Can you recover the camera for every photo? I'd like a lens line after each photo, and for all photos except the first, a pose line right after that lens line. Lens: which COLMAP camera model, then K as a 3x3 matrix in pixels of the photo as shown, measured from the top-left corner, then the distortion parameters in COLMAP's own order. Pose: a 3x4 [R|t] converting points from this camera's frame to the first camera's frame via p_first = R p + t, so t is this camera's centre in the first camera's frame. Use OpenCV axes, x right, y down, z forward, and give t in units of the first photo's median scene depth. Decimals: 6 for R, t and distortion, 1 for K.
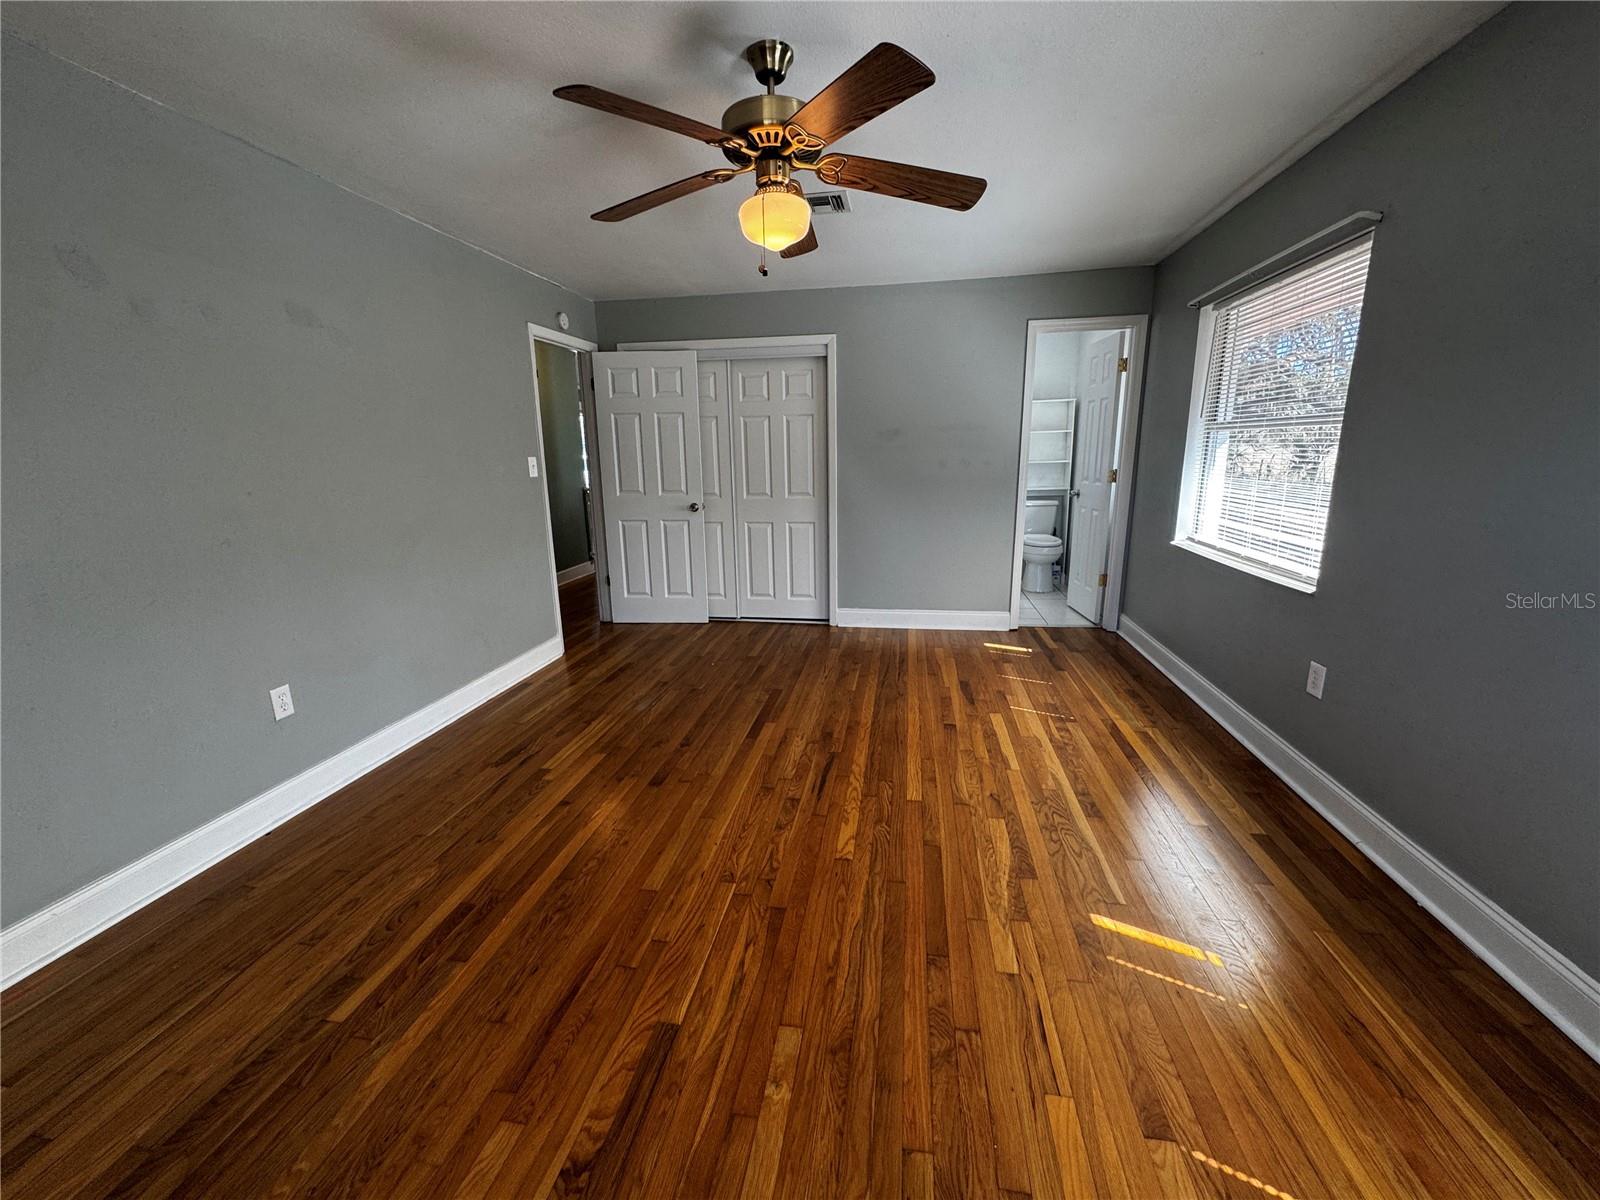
lens RADIAL K [[645.0, 0, 800.0], [0, 645.0, 600.0], [0, 0, 1]] dist [0.000650, -0.000015]
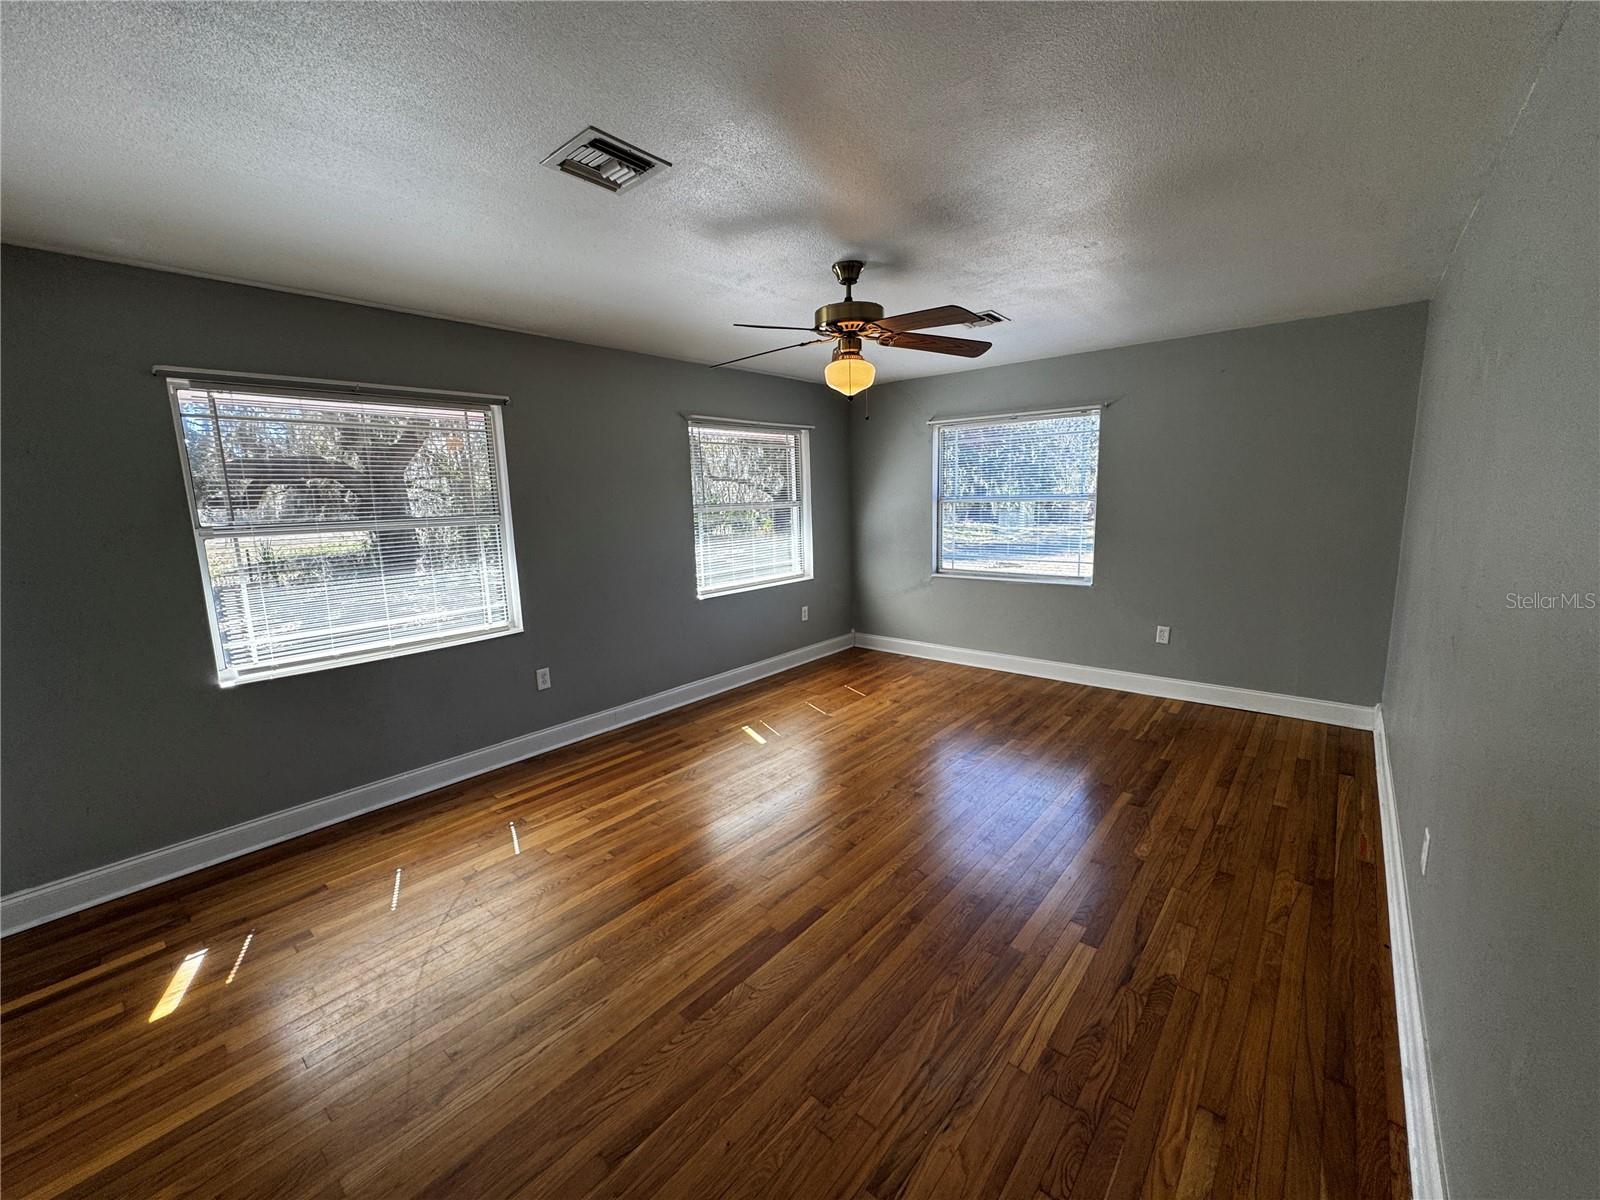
lens RADIAL K [[645.0, 0, 800.0], [0, 645.0, 600.0], [0, 0, 1]] dist [0.000650, -0.000015]
pose [[-0.859500, -0.044862, 0.509163, -0.422007], [0.156300, 0.925356, 0.345378, -0.392006], [-0.486651, 0.376434, -0.788332, 1.448597]]
